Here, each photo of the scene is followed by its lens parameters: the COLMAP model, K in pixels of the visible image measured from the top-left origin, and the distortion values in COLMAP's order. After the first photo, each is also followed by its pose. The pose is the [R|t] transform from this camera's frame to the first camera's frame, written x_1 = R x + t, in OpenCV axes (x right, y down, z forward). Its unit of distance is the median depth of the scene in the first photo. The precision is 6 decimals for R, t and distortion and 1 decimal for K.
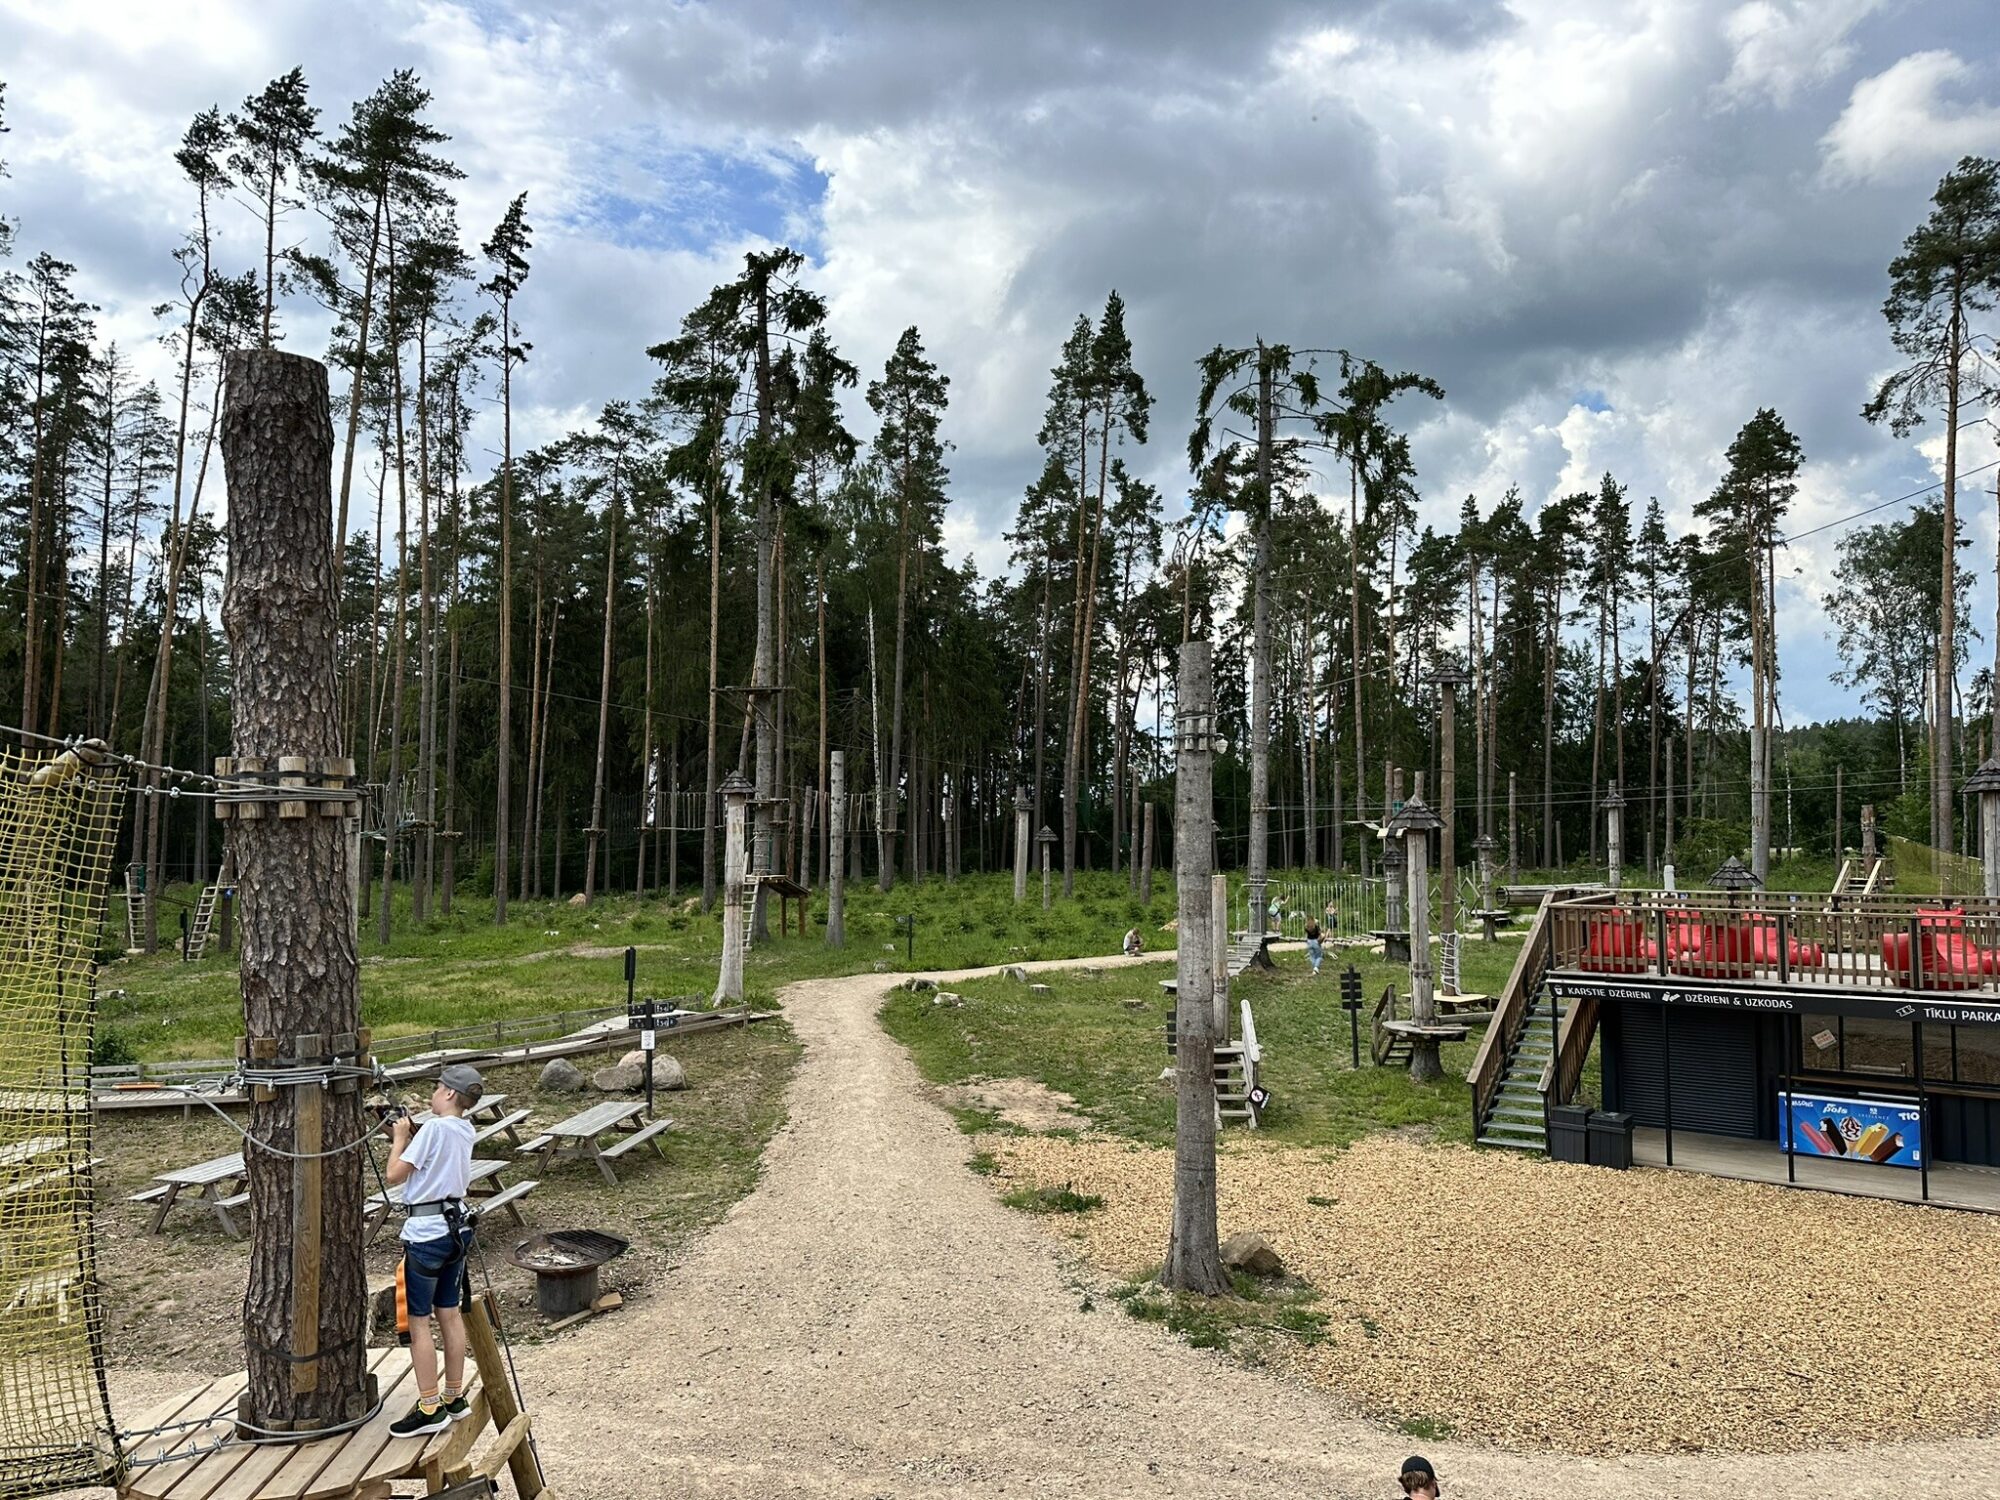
lens RADIAL K [[1404.6, 0, 986.2], [0, 1404.6, 756.0], [0, 0, 1]] dist [0.044703, -0.052462]
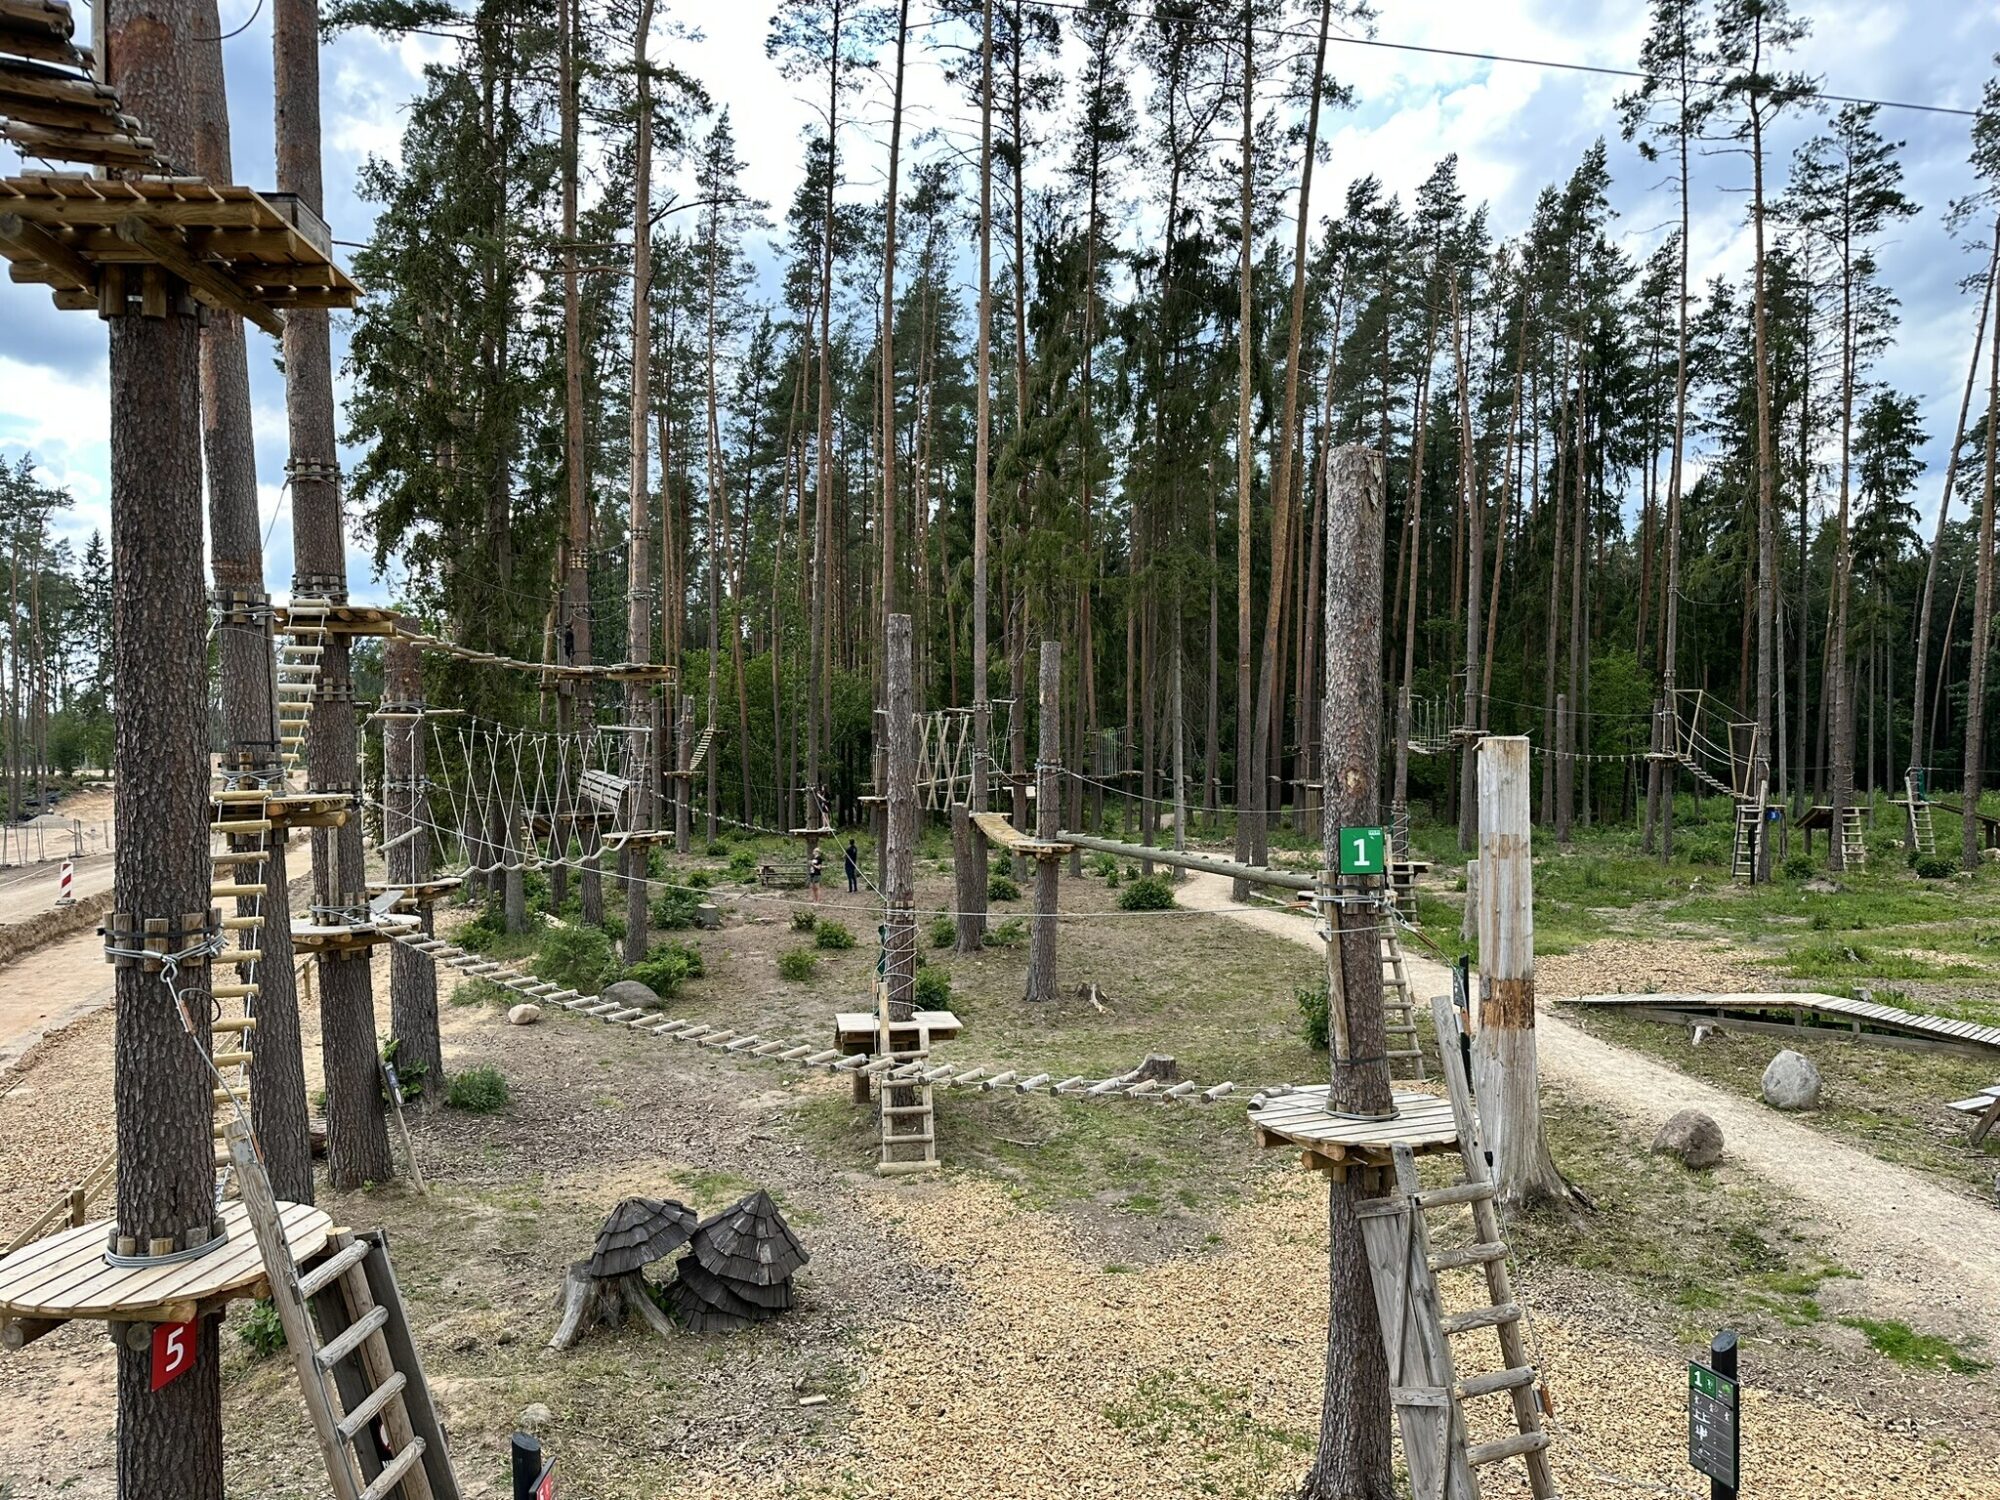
lens RADIAL K [[1404.6, 0, 991.6], [0, 1404.6, 755.4], [0, 0, 1]] dist [0.044703, -0.052462]
pose [[0.536834, 0.009627, -0.843633, -0.110387], [0.043106, 0.998316, 0.038822, 0.004873], [0.842586, -0.057207, 0.535515, 0.005326]]
